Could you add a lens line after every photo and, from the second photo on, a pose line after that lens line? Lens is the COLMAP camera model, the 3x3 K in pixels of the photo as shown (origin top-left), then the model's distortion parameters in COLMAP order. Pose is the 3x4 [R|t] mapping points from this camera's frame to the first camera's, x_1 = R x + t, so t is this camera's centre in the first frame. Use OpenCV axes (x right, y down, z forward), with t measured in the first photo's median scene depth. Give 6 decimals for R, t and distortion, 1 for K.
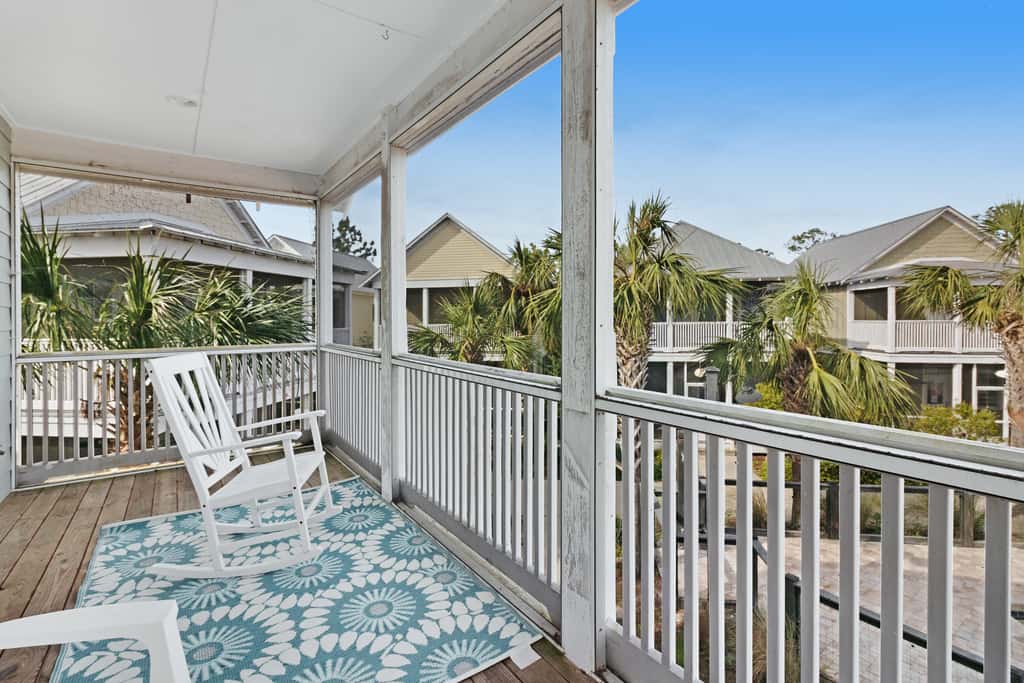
lens RADIAL K [[496.0, 0, 504.1], [0, 496.0, 323.1], [0, 0, 1]] dist [0.025878, -0.002935]
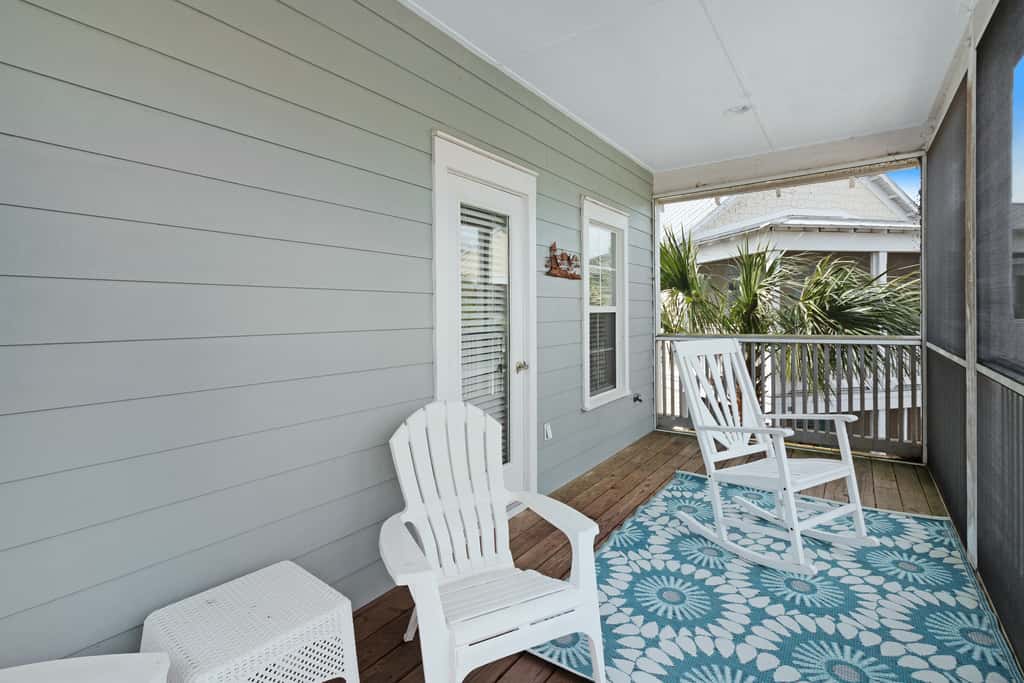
lens RADIAL K [[496.0, 0, 516.3], [0, 496.0, 314.6], [0, 0, 1]] dist [0.025878, -0.002935]
pose [[0.345361, 0.003655, -0.938463, 0.271092], [0.002737, 0.999984, 0.004902, -0.000135], [0.938466, -0.004262, 0.345346, 0.201777]]
